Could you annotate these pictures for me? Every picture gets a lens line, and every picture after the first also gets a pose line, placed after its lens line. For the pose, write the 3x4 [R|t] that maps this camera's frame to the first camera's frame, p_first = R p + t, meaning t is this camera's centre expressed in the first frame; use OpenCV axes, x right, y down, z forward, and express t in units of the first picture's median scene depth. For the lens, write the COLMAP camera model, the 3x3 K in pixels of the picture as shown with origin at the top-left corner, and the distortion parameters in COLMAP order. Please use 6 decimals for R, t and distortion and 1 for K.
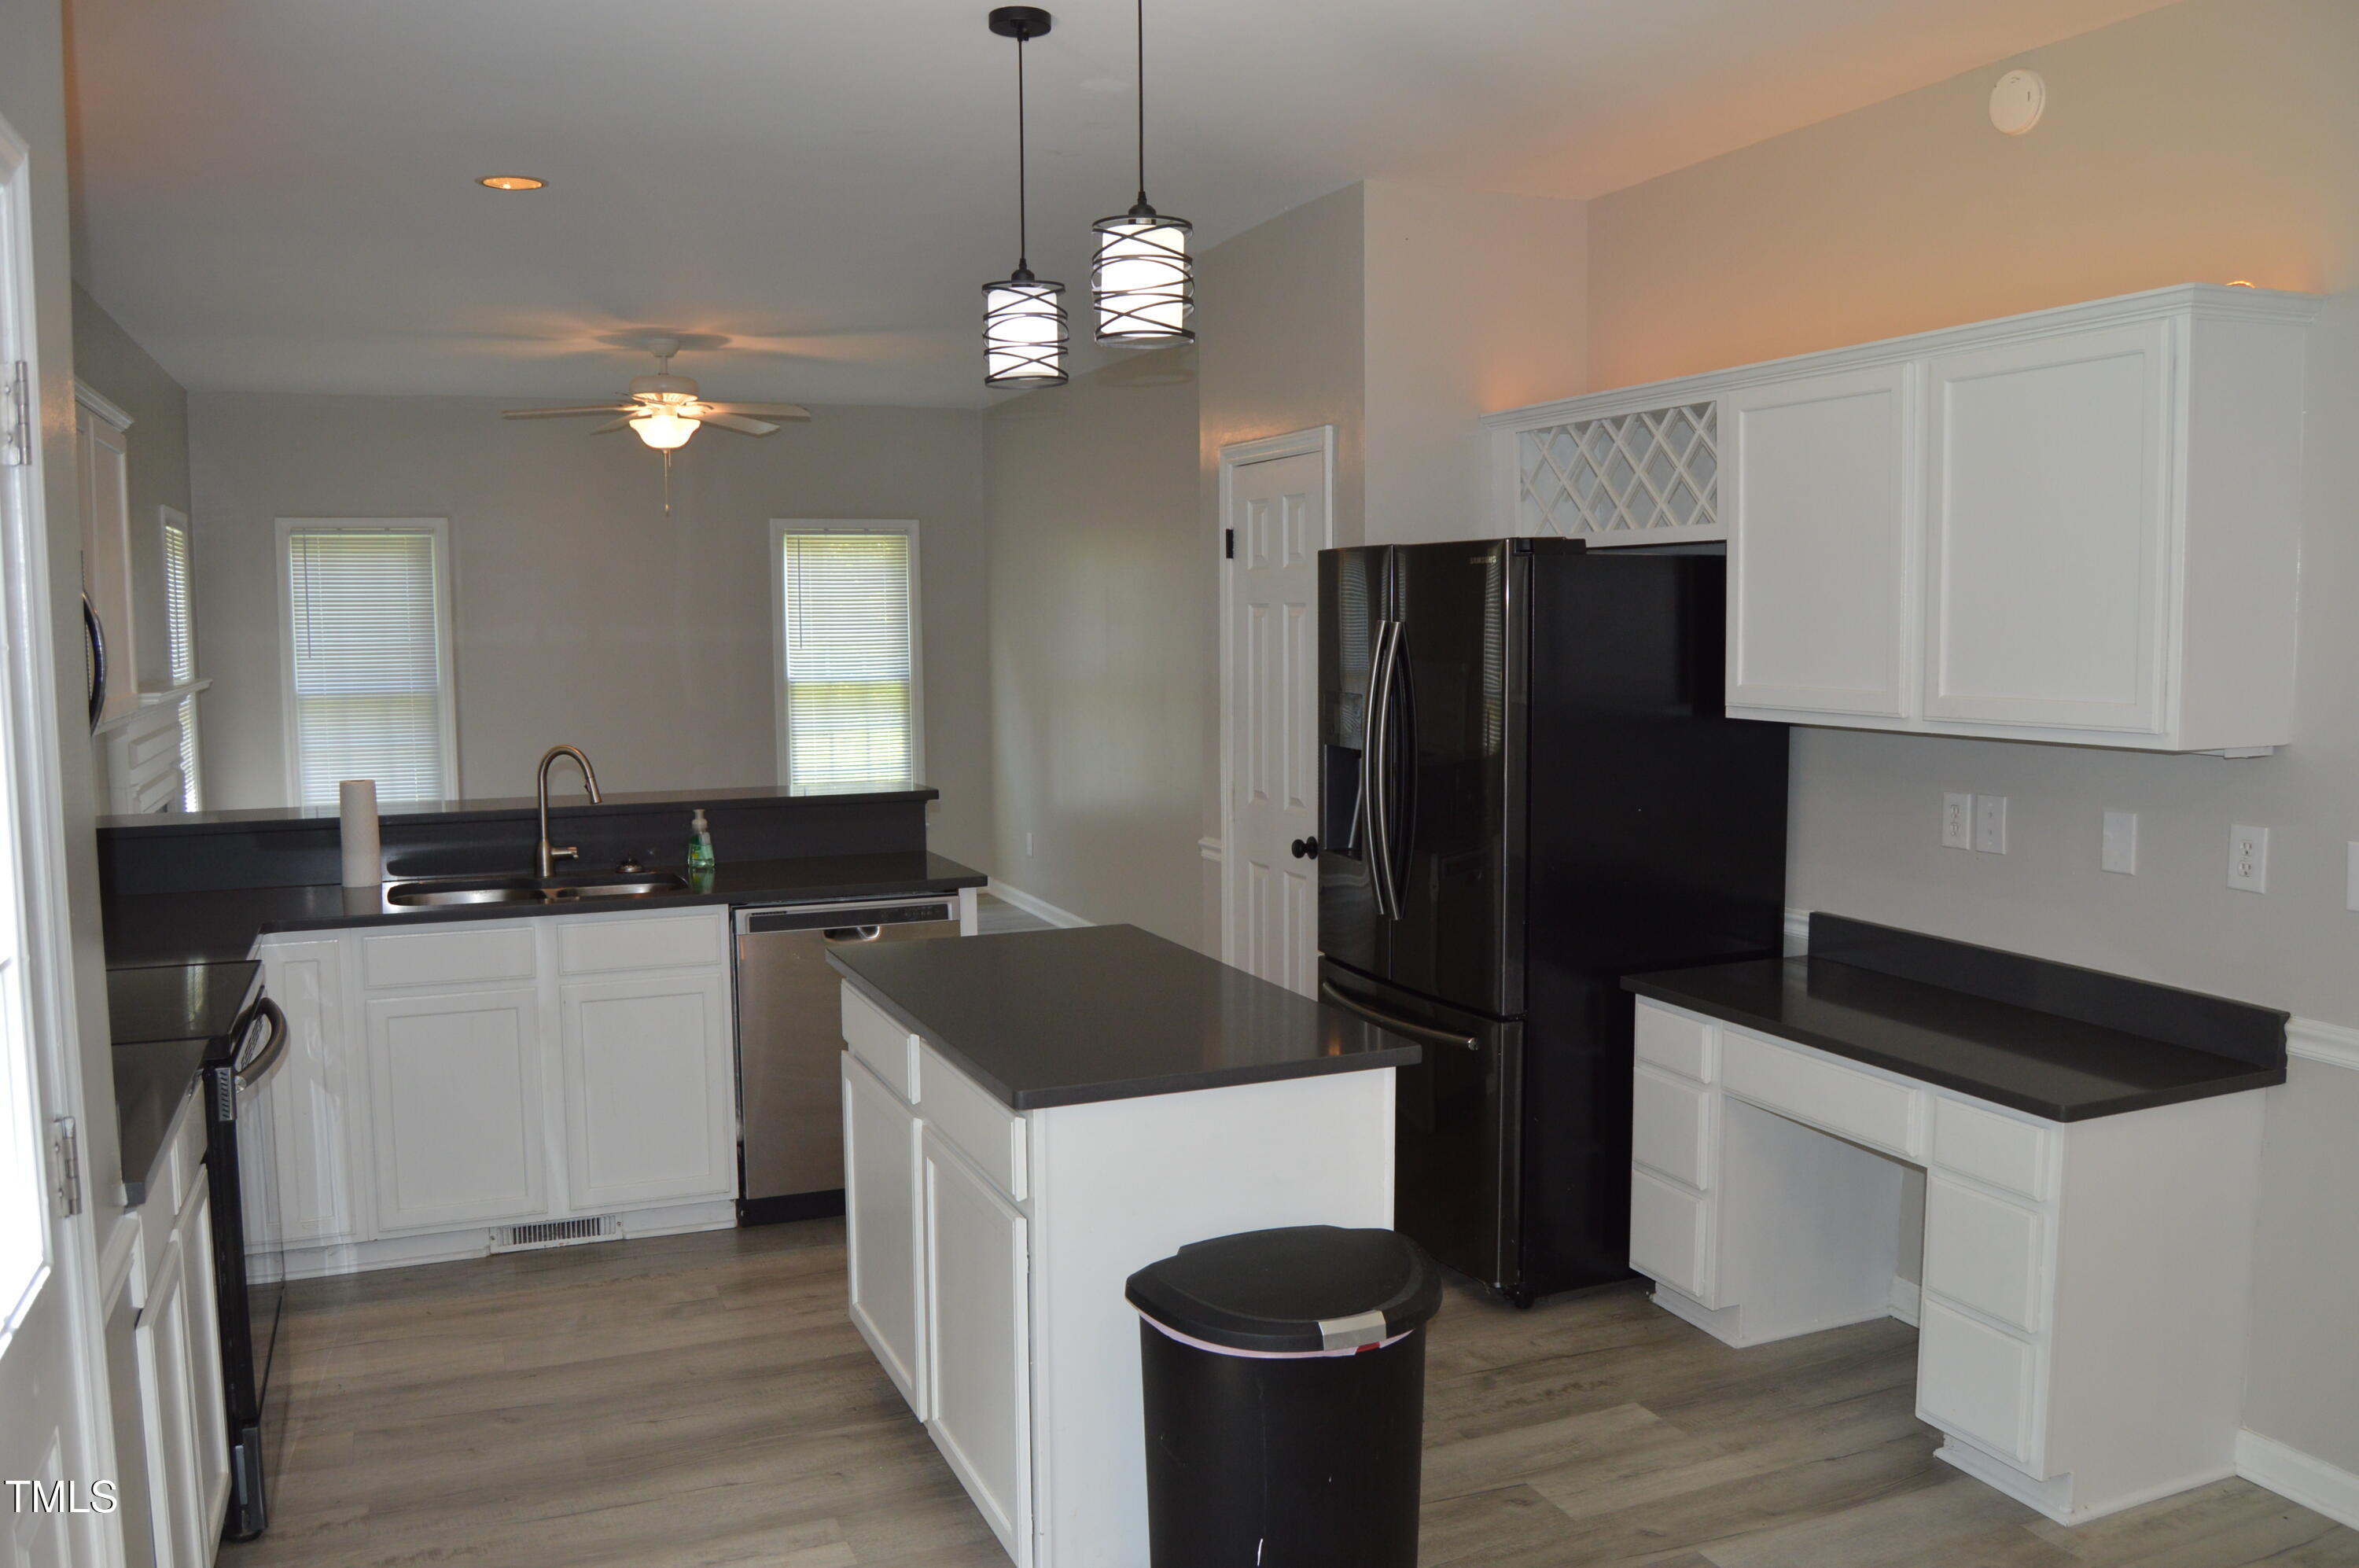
lens RADIAL K [[1883.6, 0, 1182.9], [0, 1883.6, 788.2], [0, 0, 1]] dist [-0.082388, 0.040448]
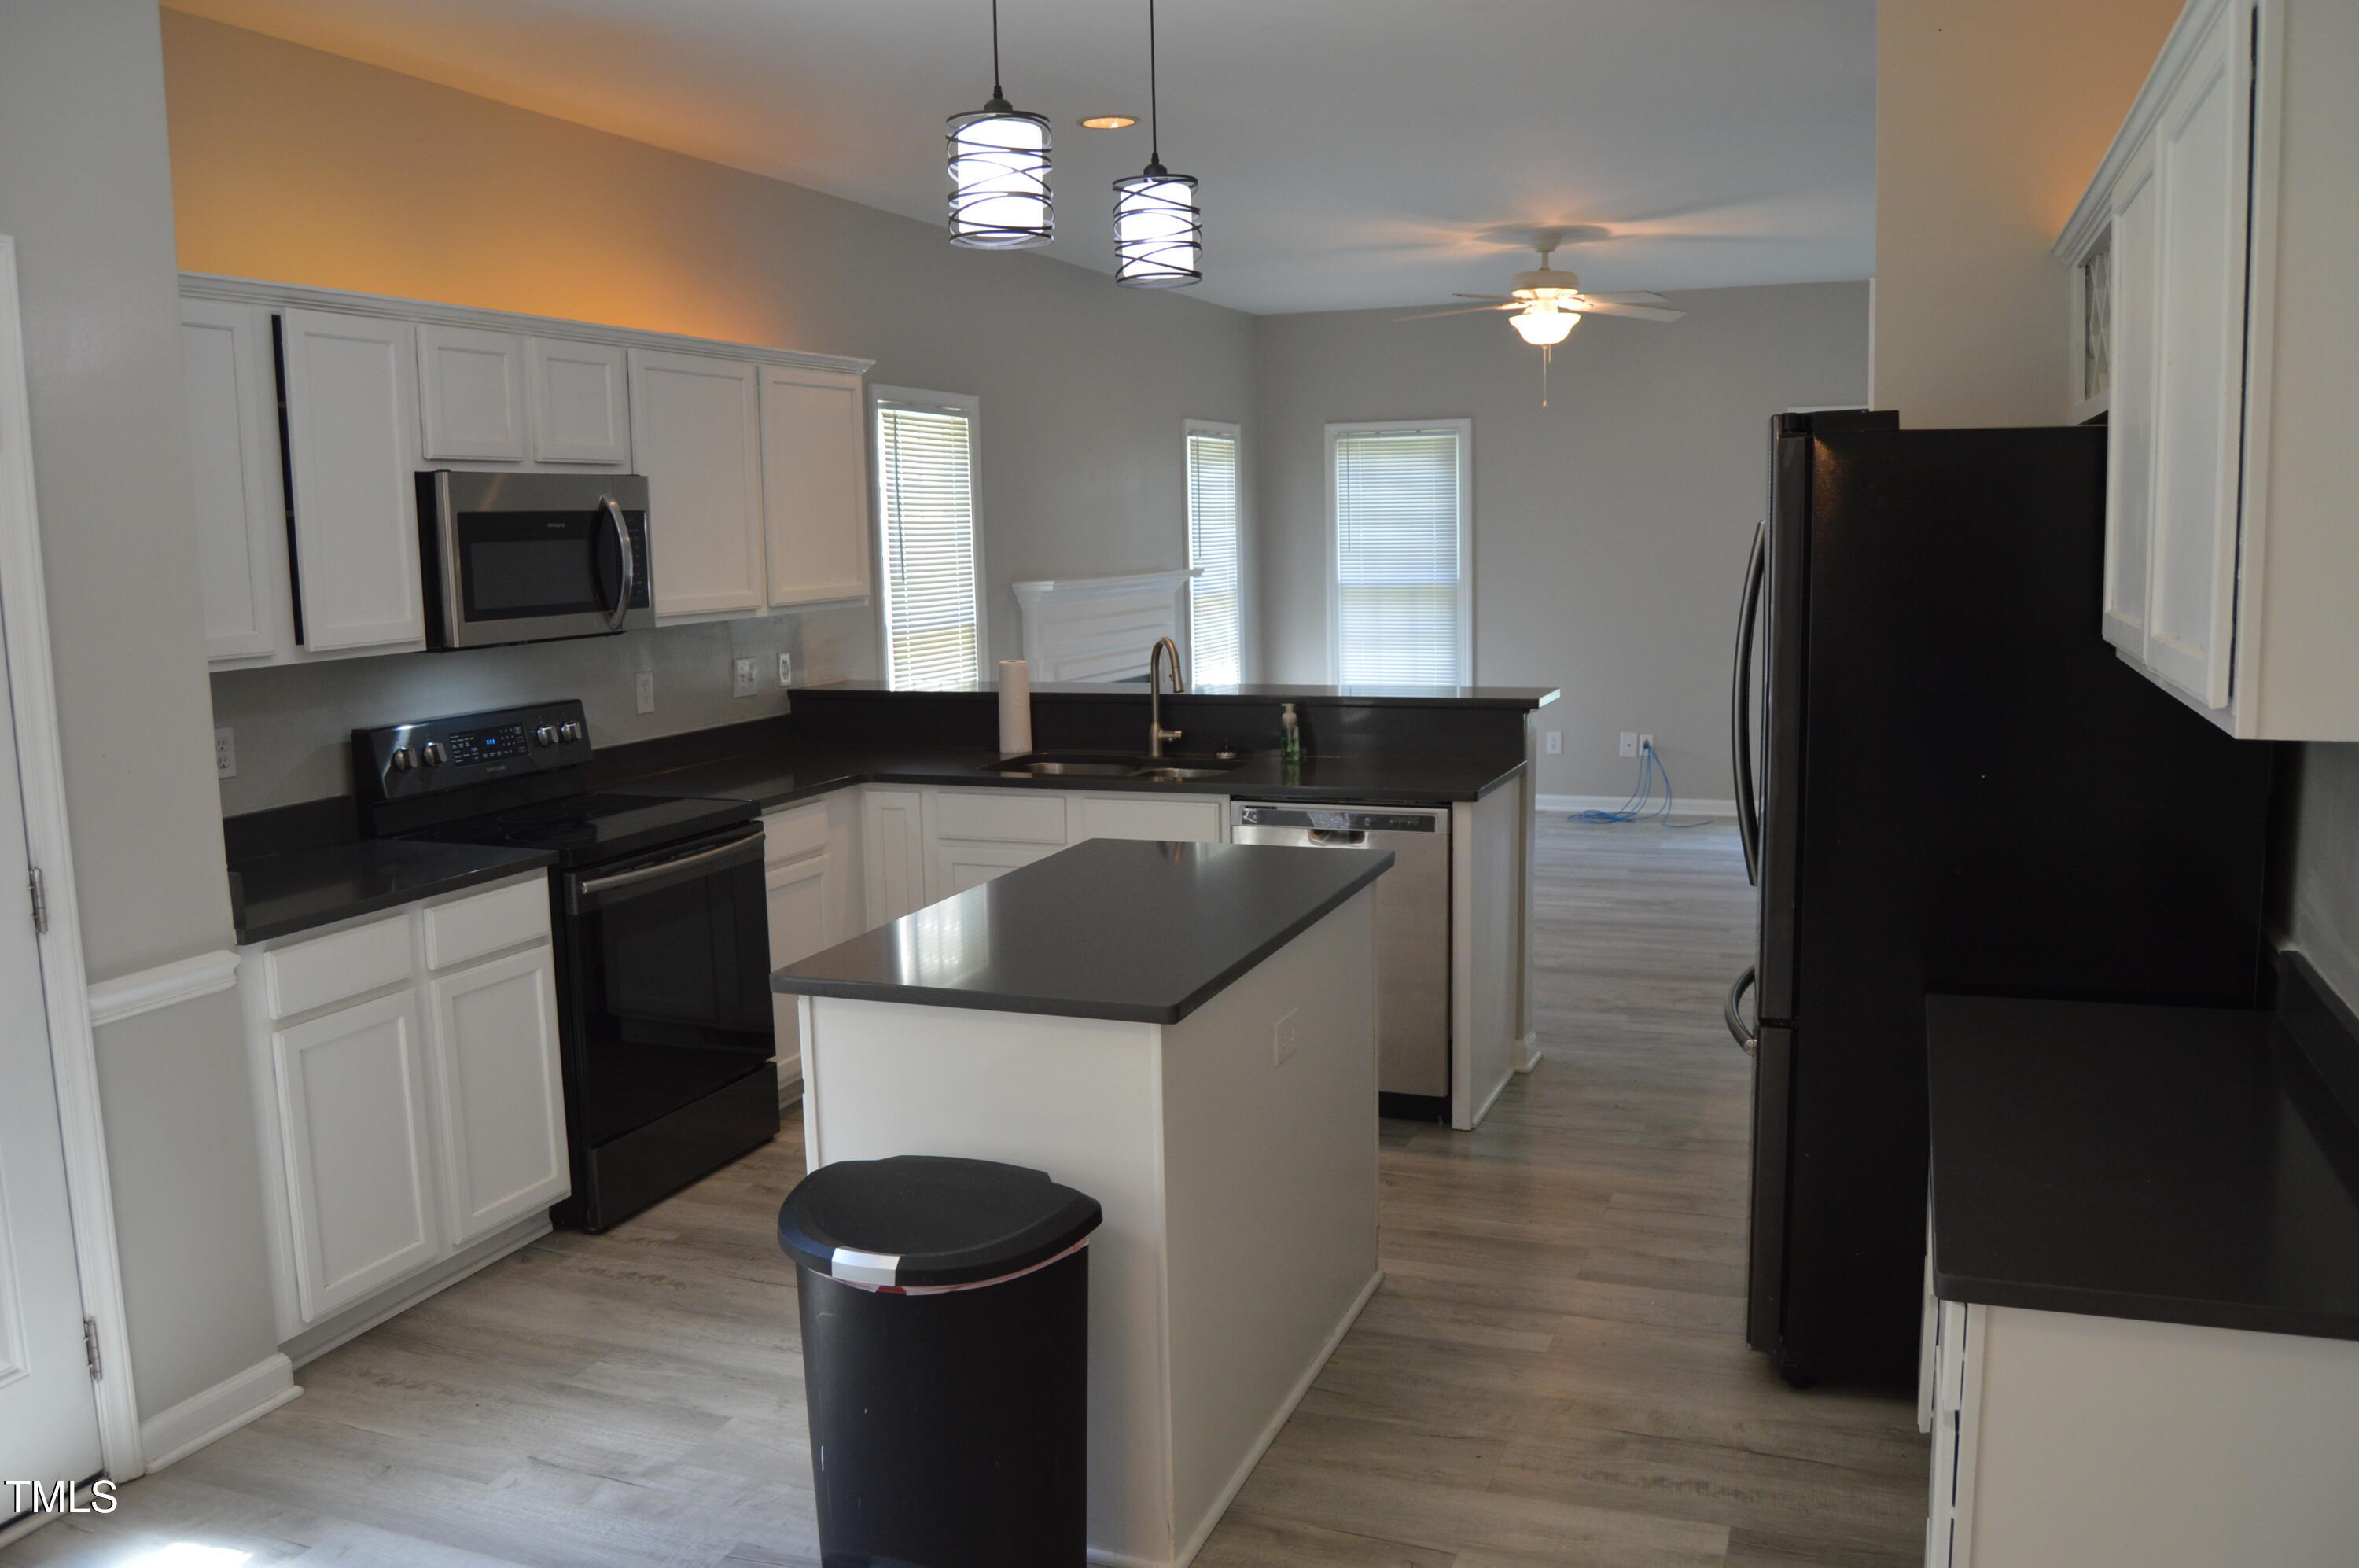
lens RADIAL K [[1883.6, 0, 1188.7], [0, 1883.6, 782.6], [0, 0, 1]] dist [-0.082388, 0.040448]
pose [[0.725711, 0.089935, -0.682096, 0.289562], [-0.052634, 0.995771, 0.075294, -0.014517], [0.685983, -0.018740, 0.727376, 0.139880]]
